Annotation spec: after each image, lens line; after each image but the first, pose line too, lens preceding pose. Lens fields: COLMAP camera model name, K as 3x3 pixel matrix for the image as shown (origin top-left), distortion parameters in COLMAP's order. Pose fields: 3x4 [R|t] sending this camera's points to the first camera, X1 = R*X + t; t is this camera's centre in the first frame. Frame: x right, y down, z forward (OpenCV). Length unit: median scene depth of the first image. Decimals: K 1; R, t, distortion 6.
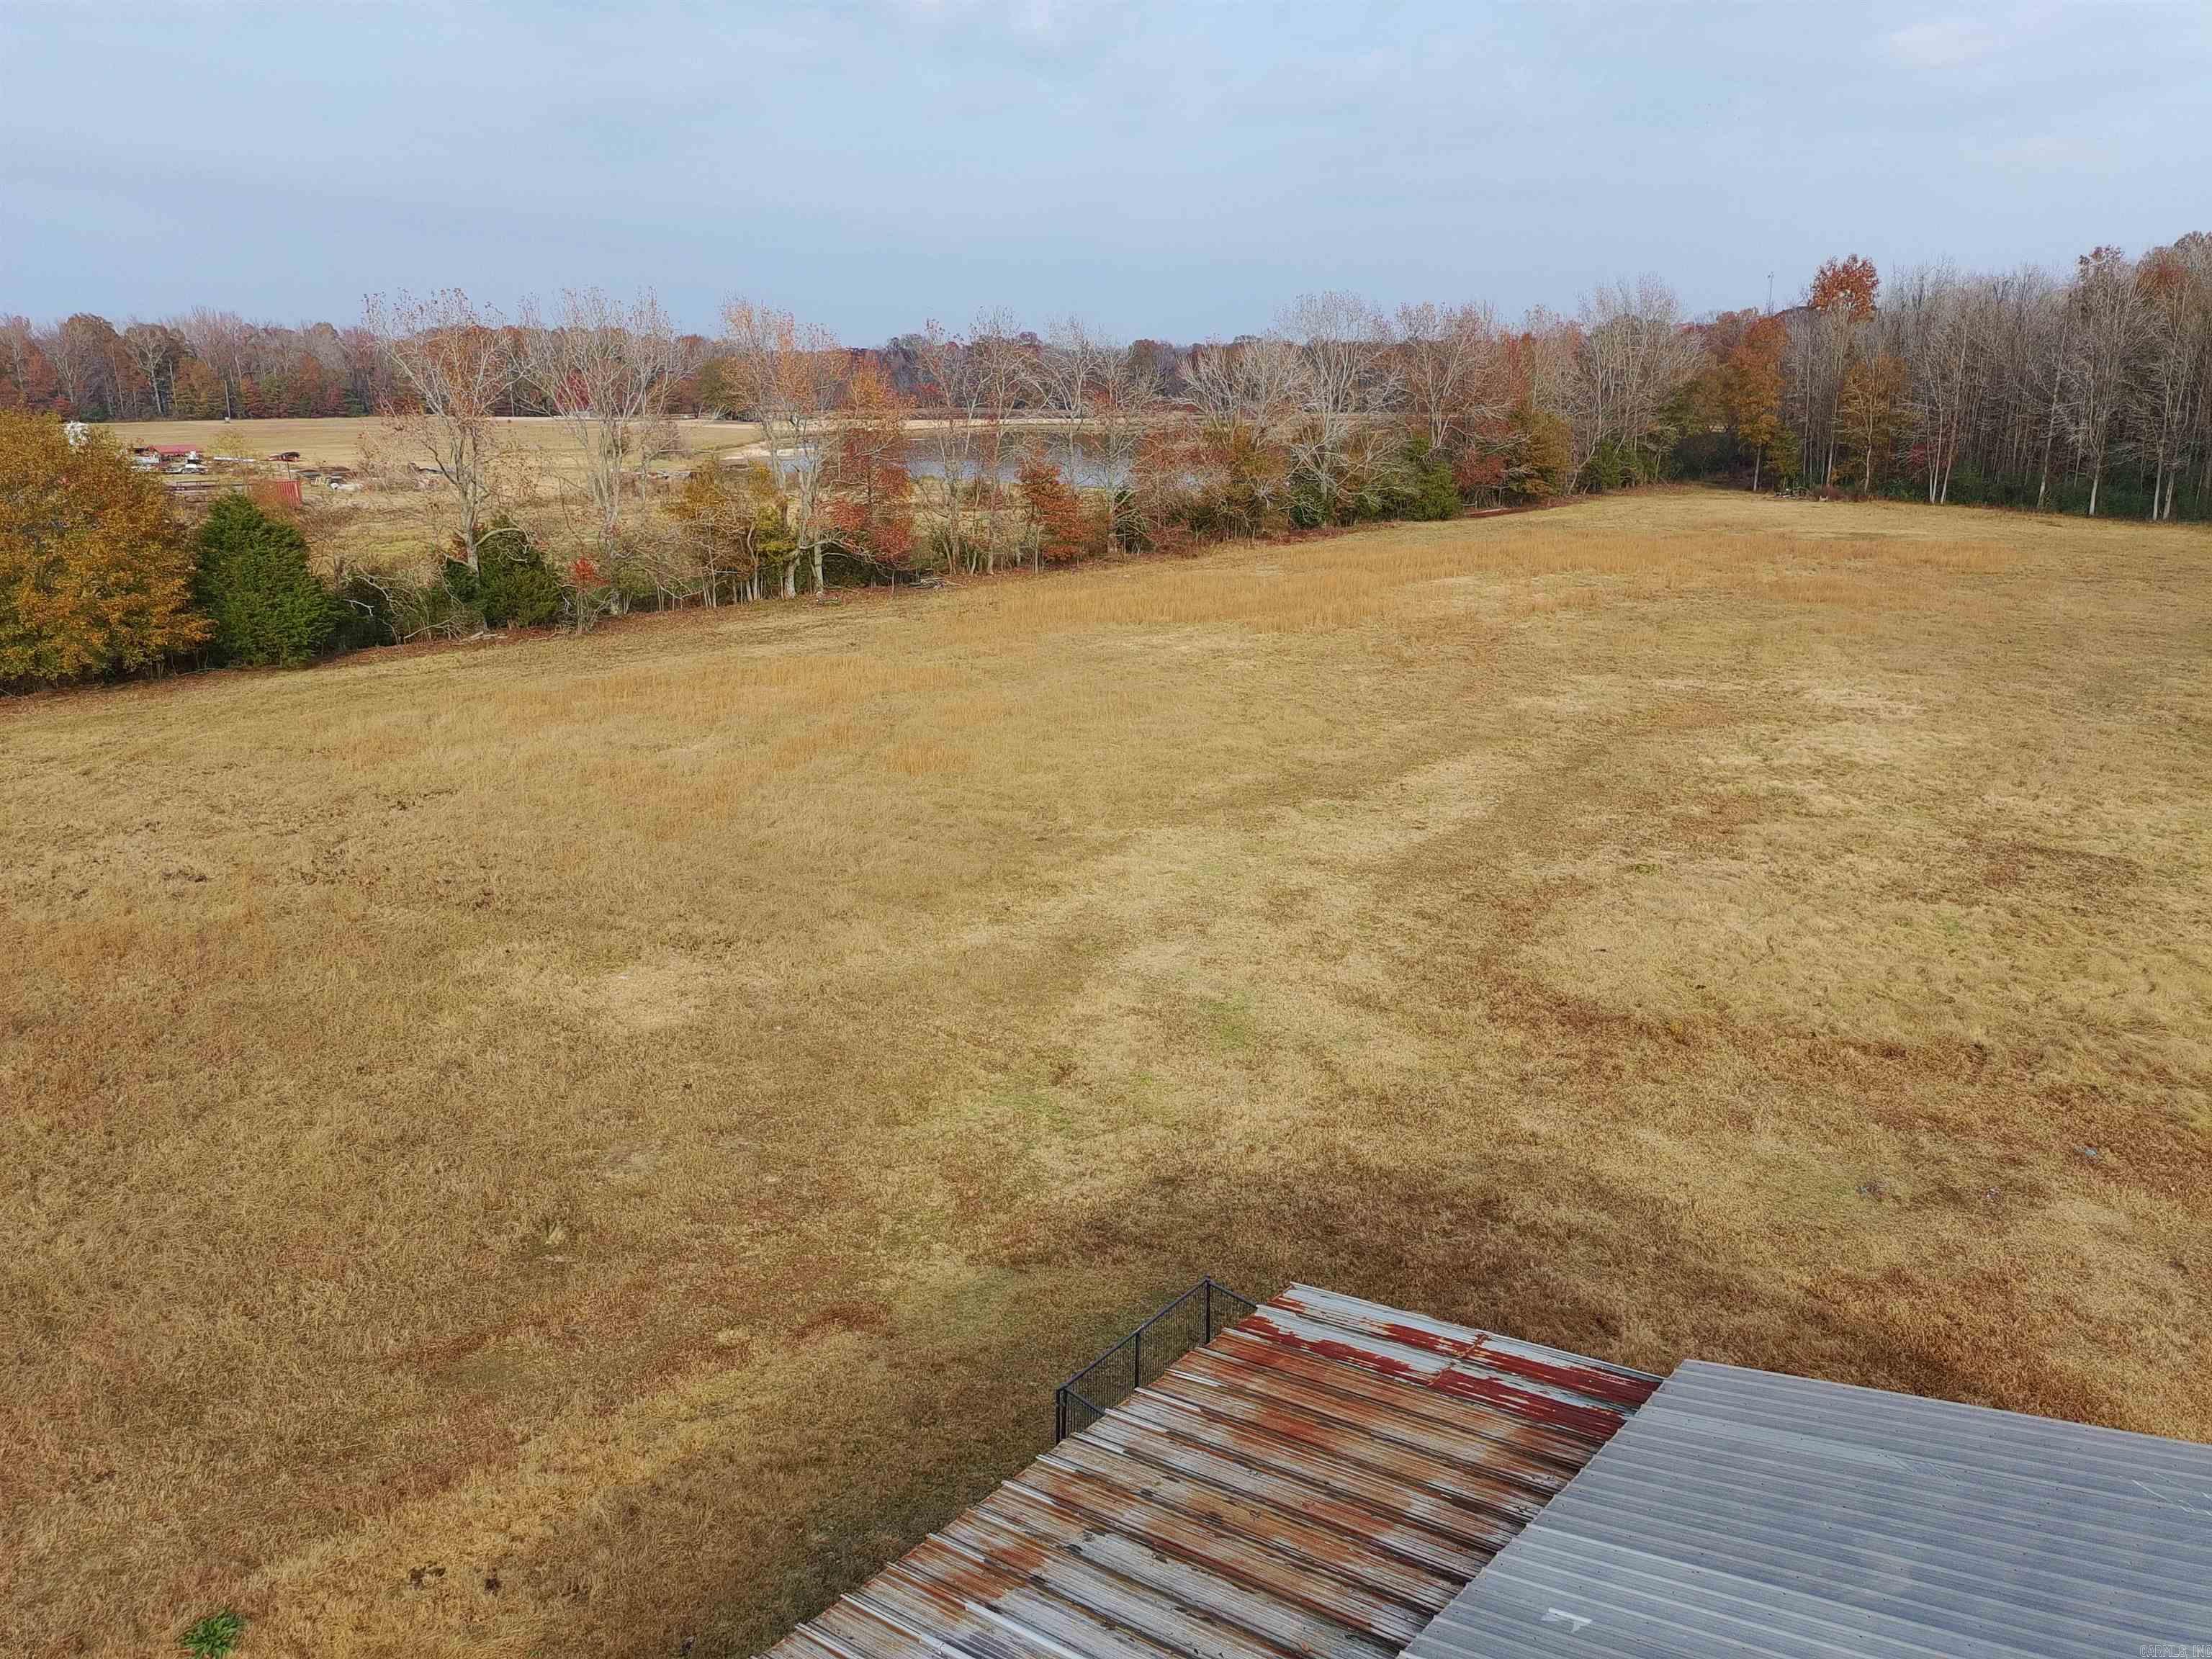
lens RADIAL K [[1637.0, 0, 1095.4], [0, 1637.0, 823.5], [0, 0, 1]] dist [0.068454, -0.056935]
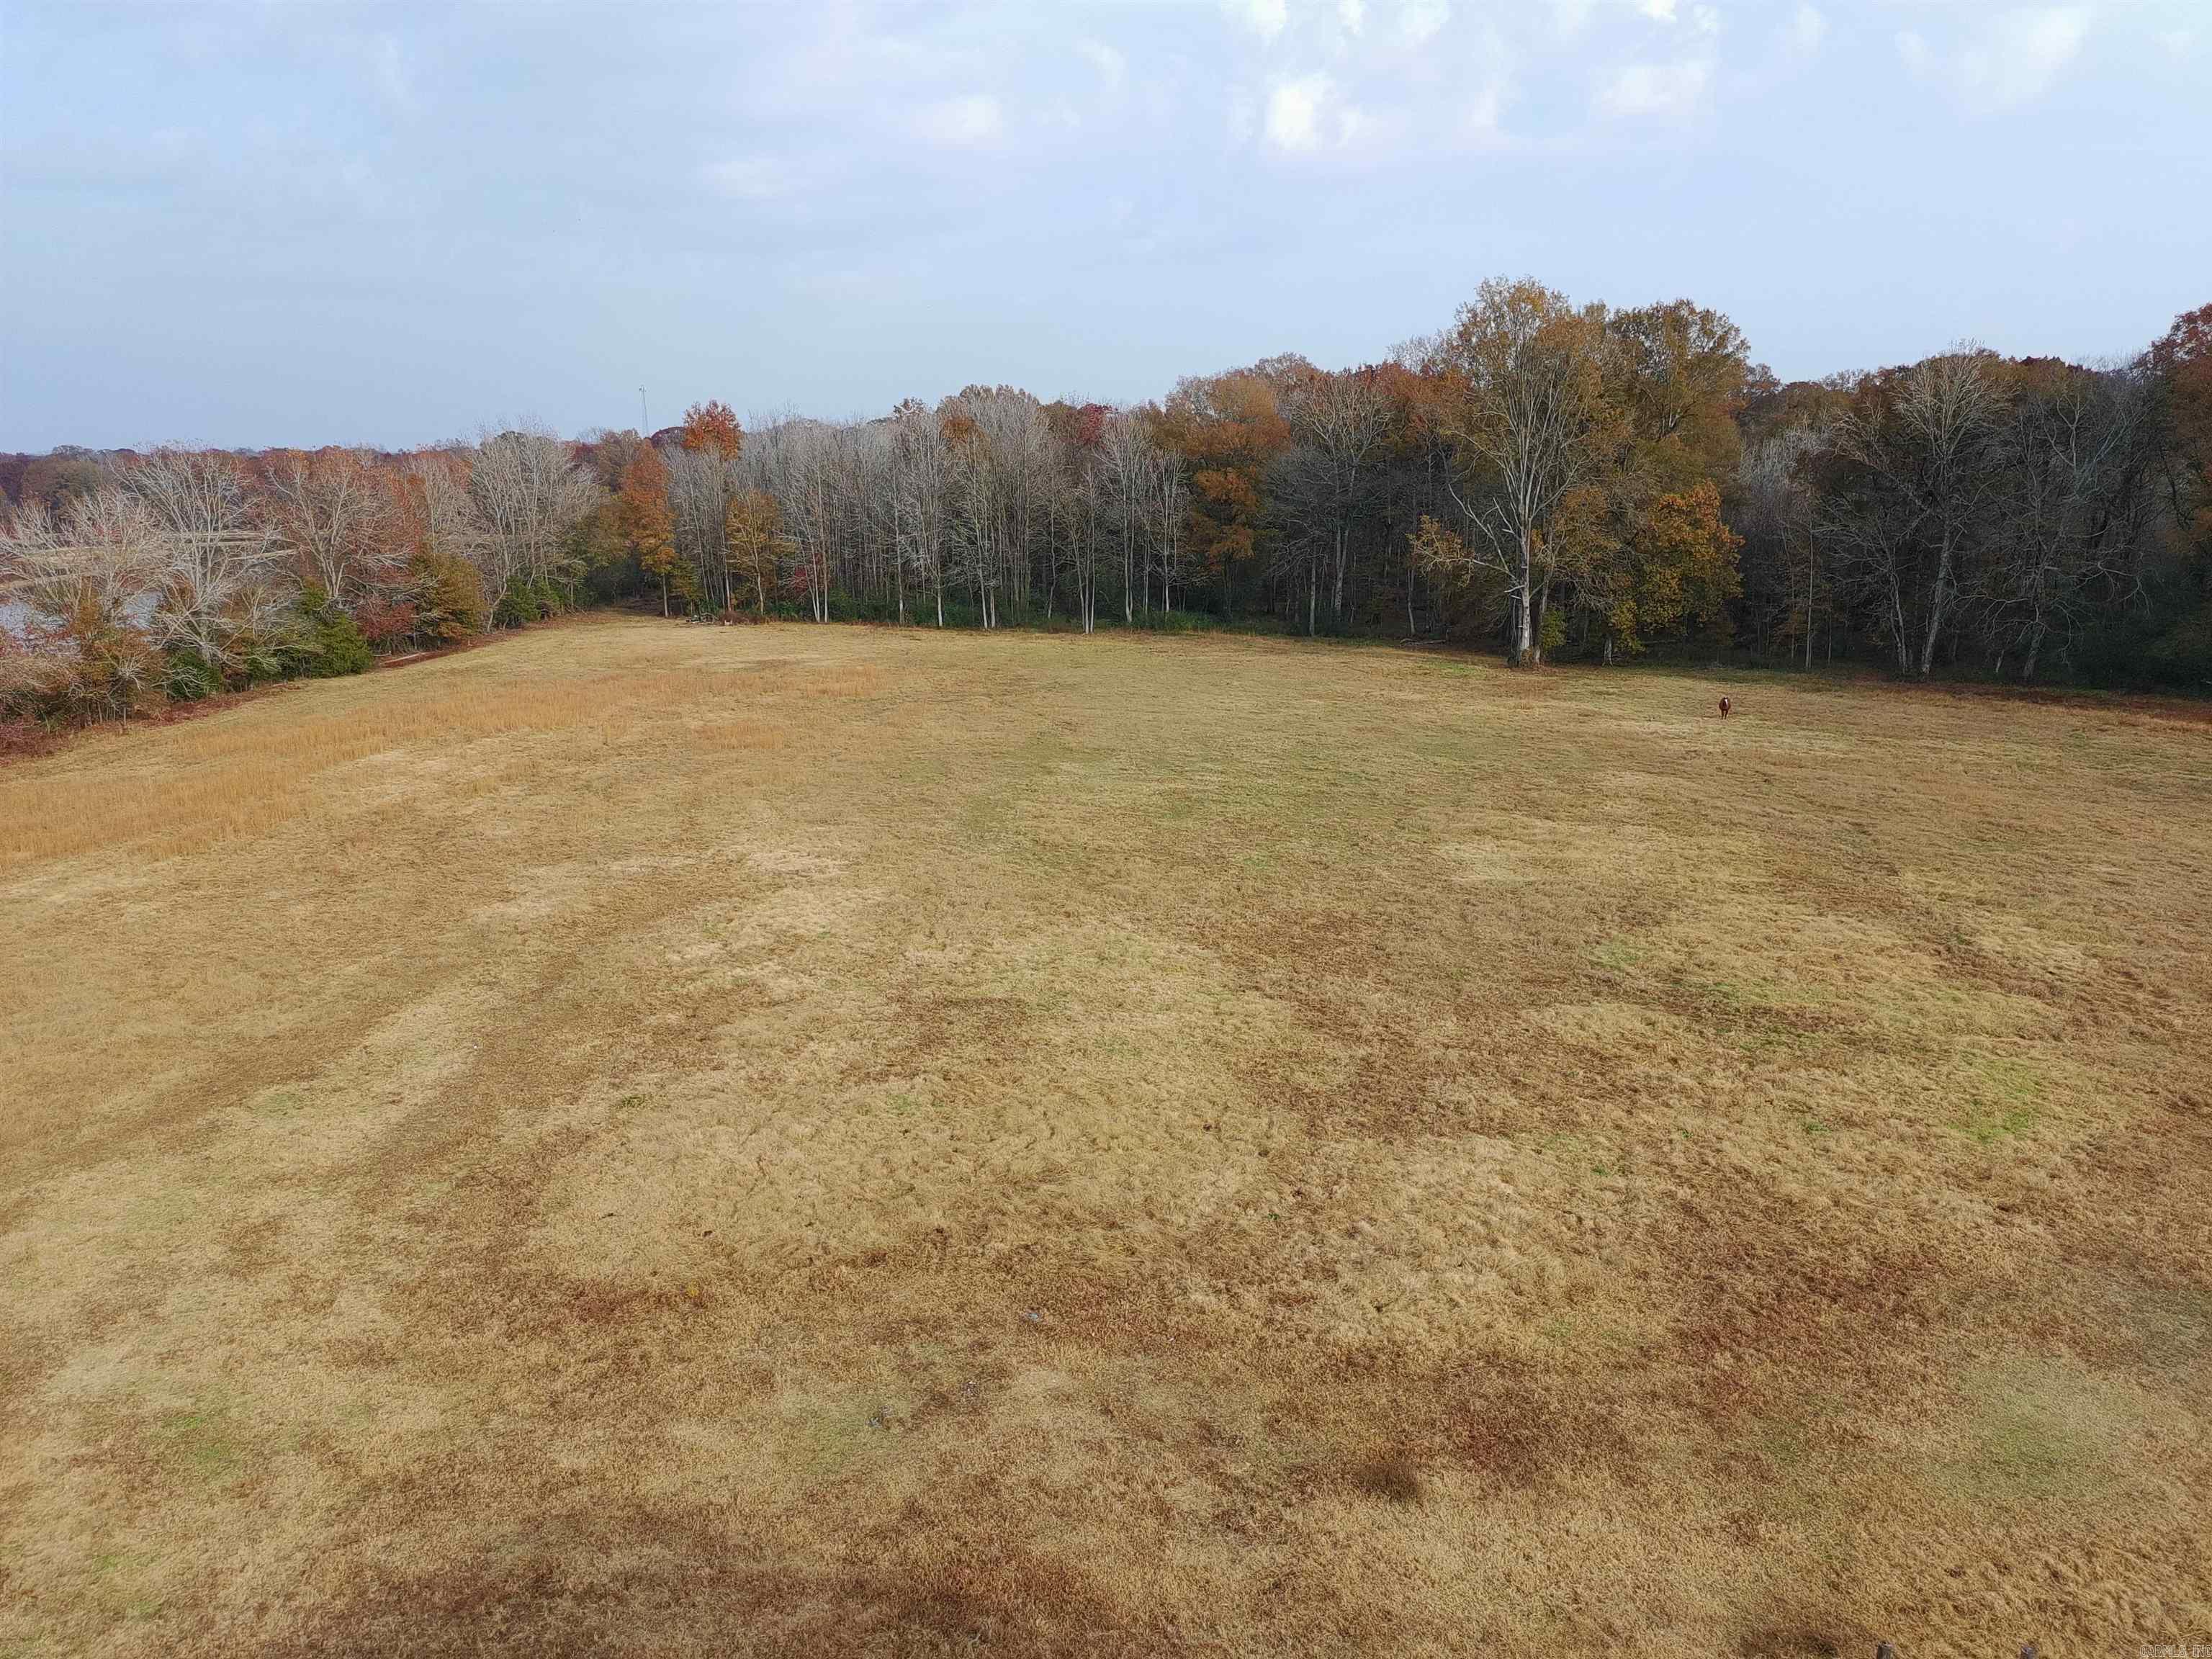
lens RADIAL K [[1637.0, 0, 1098.2], [0, 1637.0, 825.9], [0, 0, 1]] dist [0.068454, -0.056935]
pose [[0.808195, -0.138401, 0.572421, 0.001206], [0.170084, 0.985428, -0.001881, -0.071191], [-0.563819, 0.098880, 0.819958, -0.018948]]
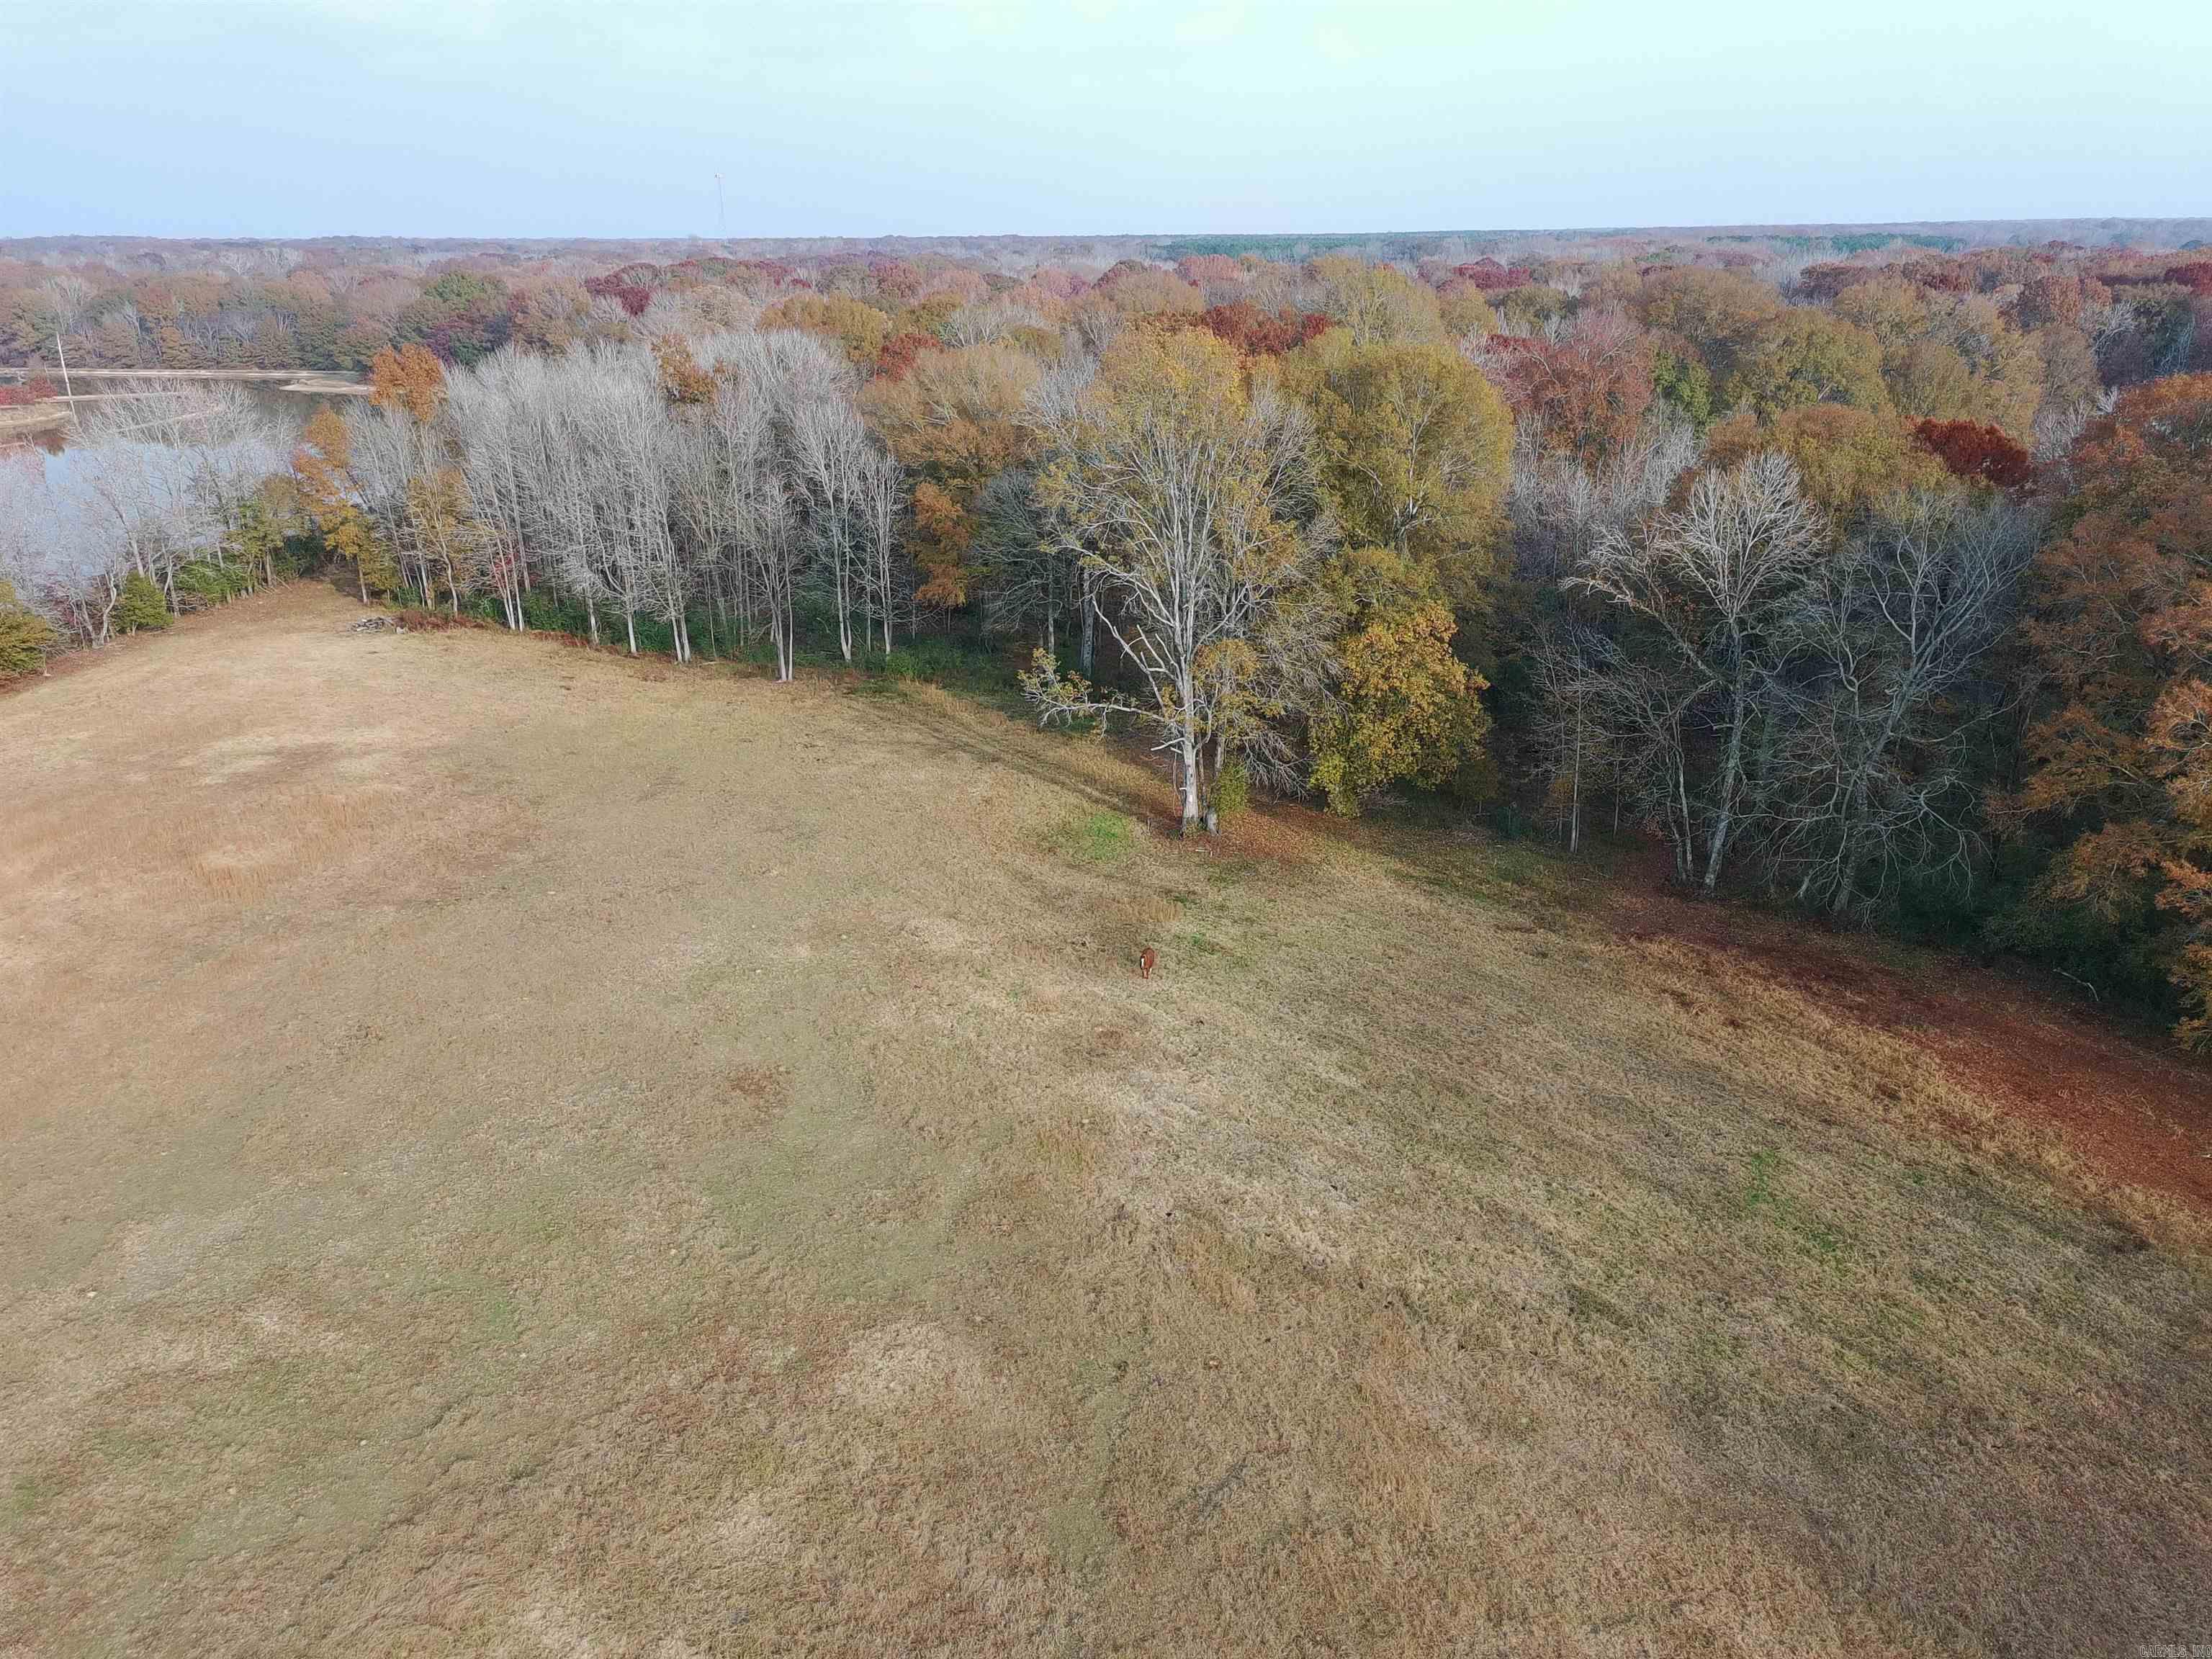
lens RADIAL K [[1637.0, 0, 1097.8], [0, 1637.0, 827.7], [0, 0, 1]] dist [0.068454, -0.056935]
pose [[0.853791, -0.177615, 0.489381, 0.994000], [0.141309, 0.983777, 0.110518, -0.445867], [-0.501071, -0.025206, 0.865039, 0.064137]]
